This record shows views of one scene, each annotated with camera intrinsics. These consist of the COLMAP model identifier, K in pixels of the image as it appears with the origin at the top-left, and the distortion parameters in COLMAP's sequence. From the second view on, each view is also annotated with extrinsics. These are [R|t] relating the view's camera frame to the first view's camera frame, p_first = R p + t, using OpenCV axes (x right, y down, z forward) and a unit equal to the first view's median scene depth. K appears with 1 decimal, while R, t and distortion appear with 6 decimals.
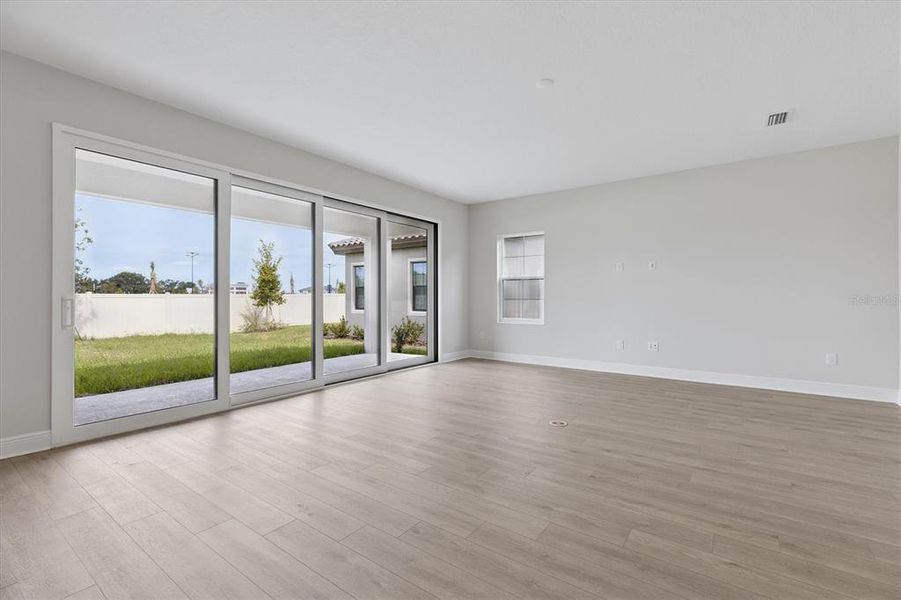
lens RADIAL K [[407.8, 0, 454.6], [0, 407.8, 299.9], [0, 0, 1]] dist [0.007494, 0.000475]
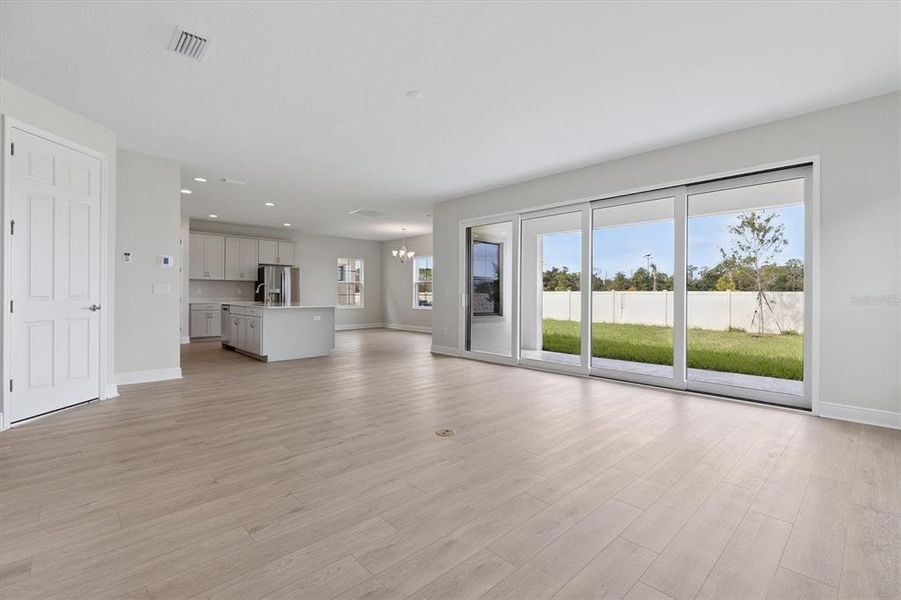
lens RADIAL K [[407.8, 0, 457.0], [0, 407.8, 296.2], [0, 0, 1]] dist [0.007494, 0.000475]
pose [[-0.189514, 0.004966, -0.981865, 1.521329], [-0.006525, 0.999959, 0.006317, -0.009766], [0.981856, 0.007604, -0.189474, 1.587409]]
